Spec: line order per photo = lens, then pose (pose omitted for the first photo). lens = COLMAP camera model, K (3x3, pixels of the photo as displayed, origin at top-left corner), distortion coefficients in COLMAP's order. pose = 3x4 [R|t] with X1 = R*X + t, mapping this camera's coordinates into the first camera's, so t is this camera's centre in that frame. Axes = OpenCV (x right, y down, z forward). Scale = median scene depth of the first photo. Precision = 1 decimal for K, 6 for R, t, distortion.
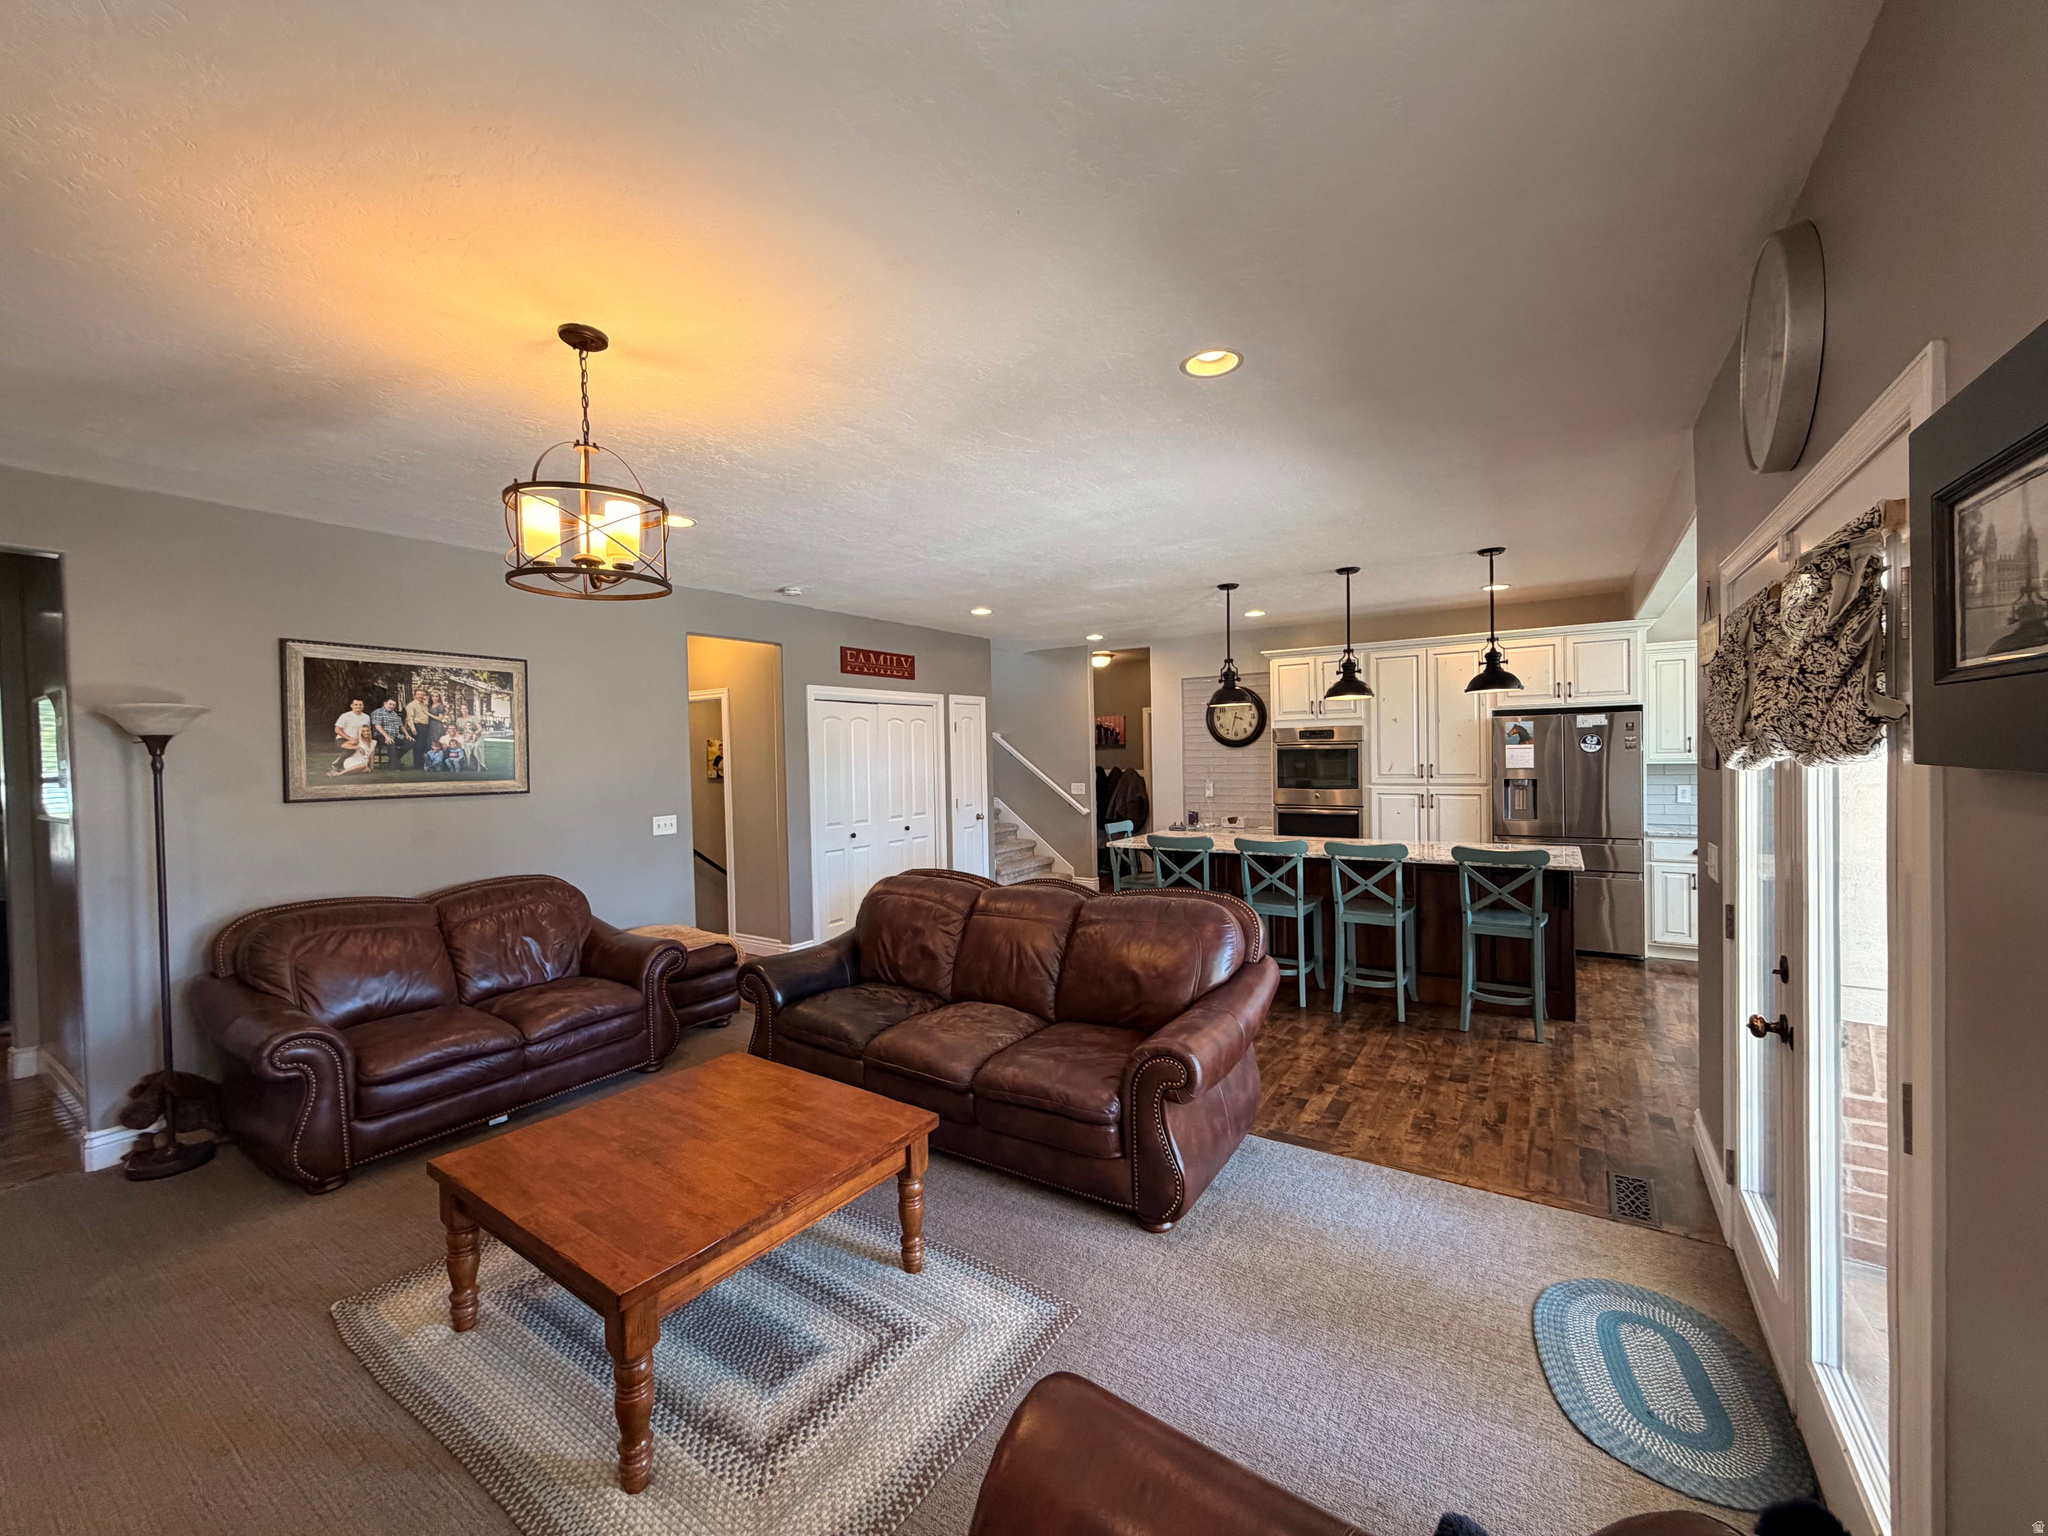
lens RADIAL K [[807.7, 0, 1020.2], [0, 807.7, 766.0], [0, 0, 1]] dist [-0.003999, -0.000338]
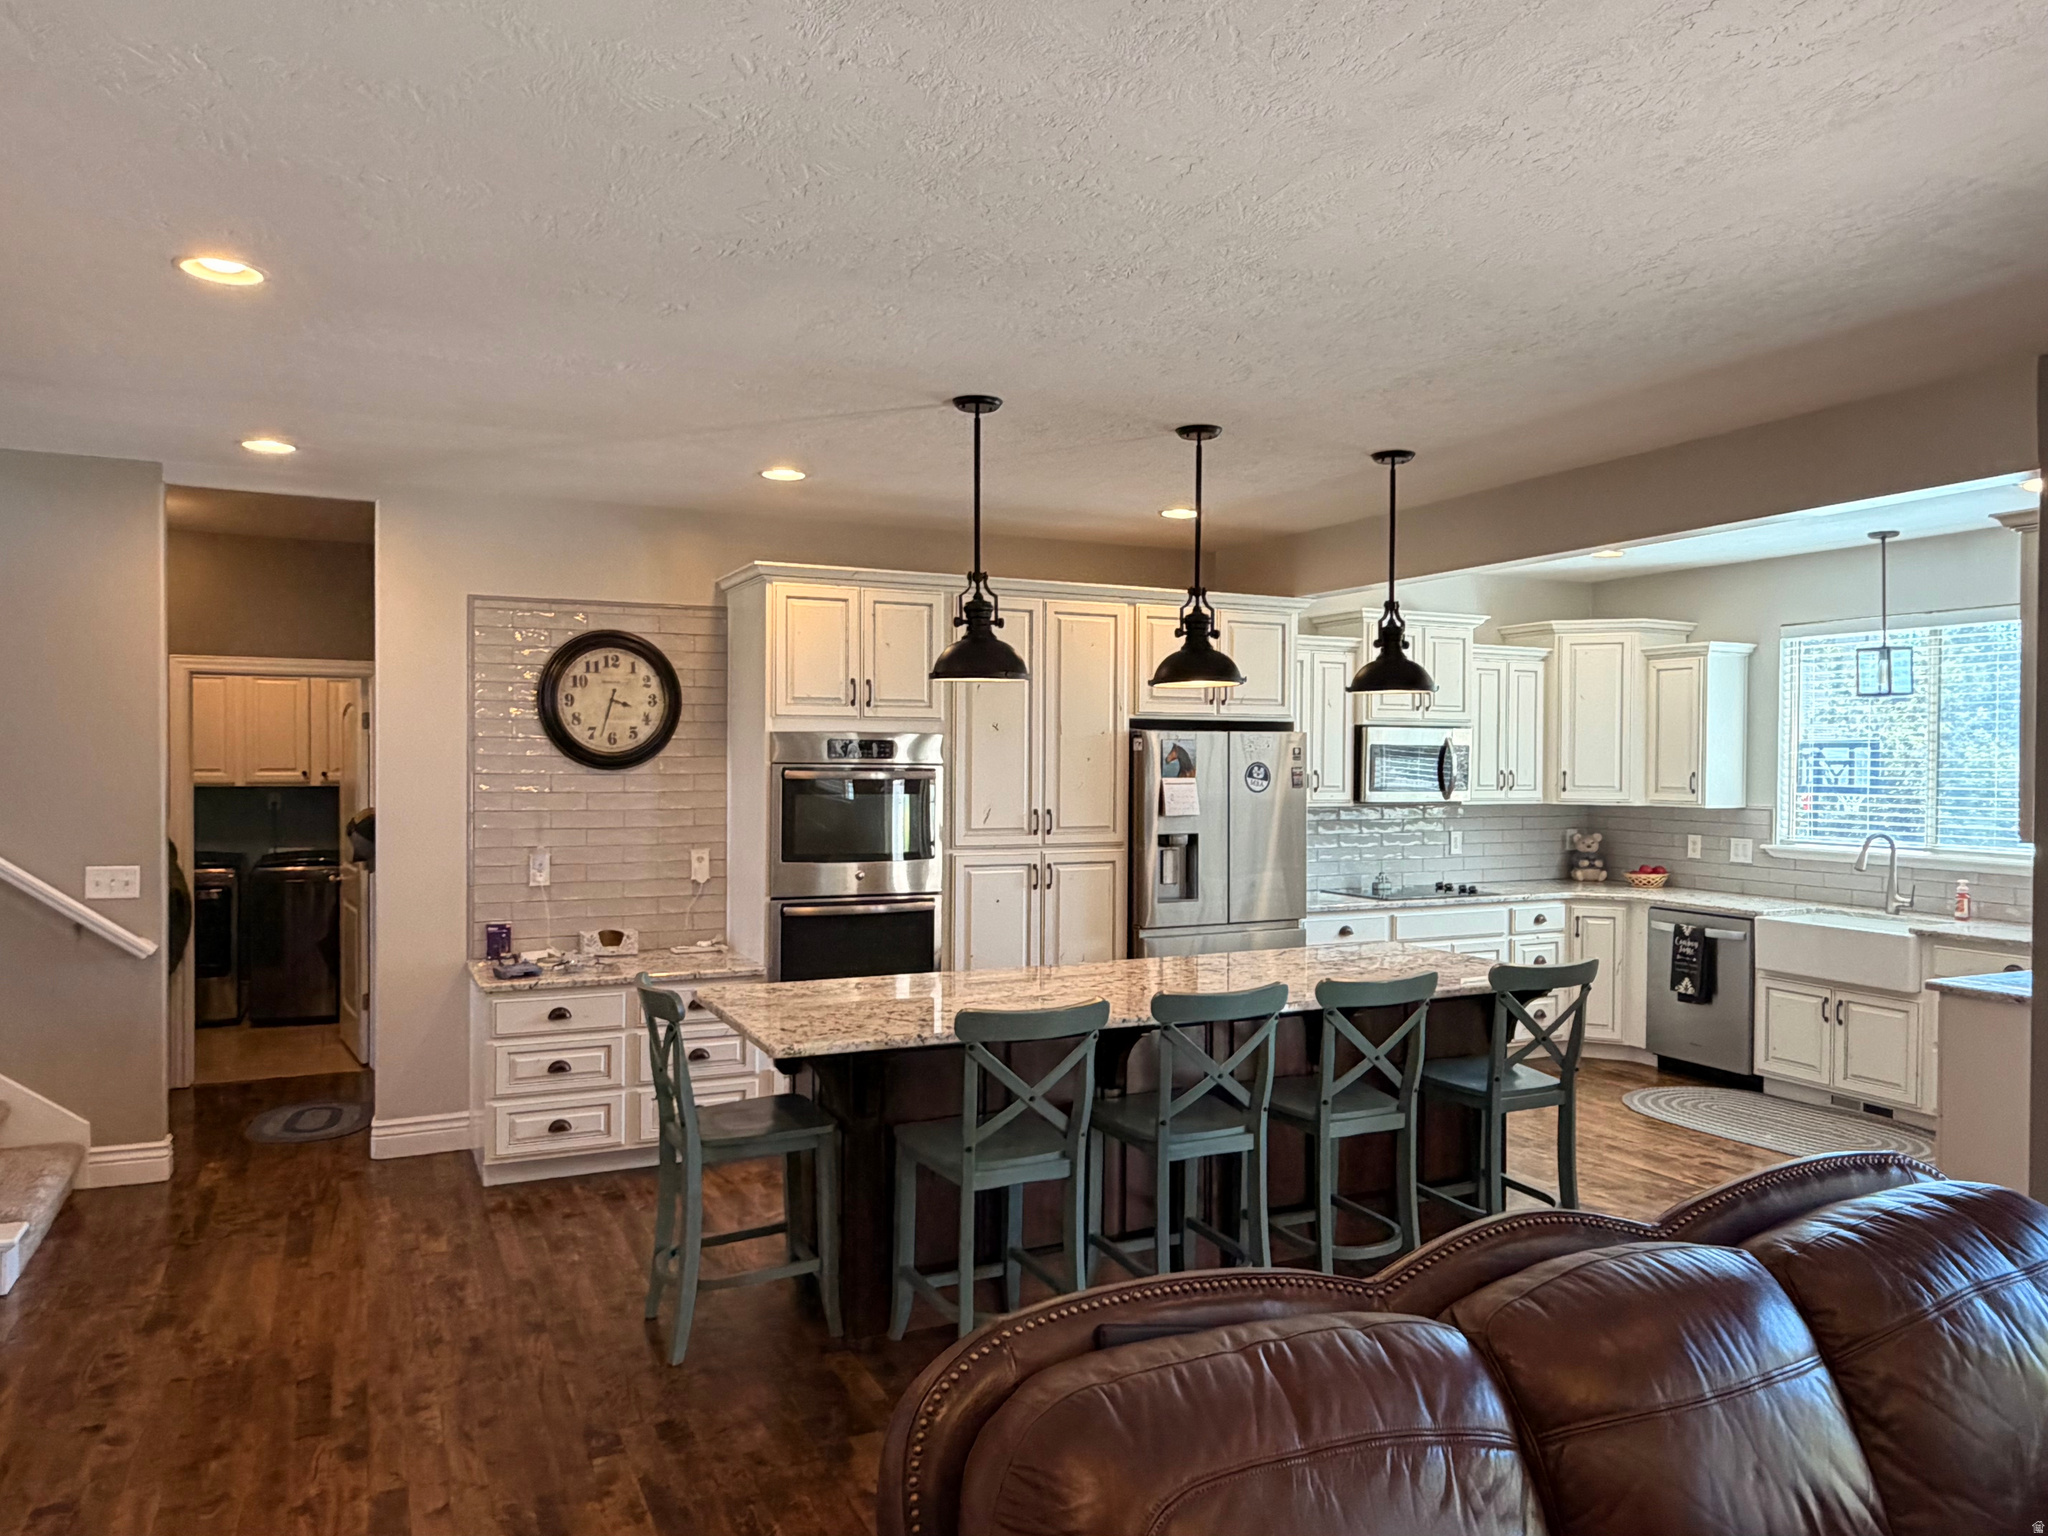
lens RADIAL K [[1409.3, 0, 1024.0], [0, 1409.3, 768.0], [0, 0, 1]] dist [0.003126, 0.001146]
pose [[0.512366, 0.012926, 0.858670, -0.330220], [-0.003442, 0.999910, -0.012999, -0.017964], [-0.858761, 0.003704, 0.512364, 0.516314]]
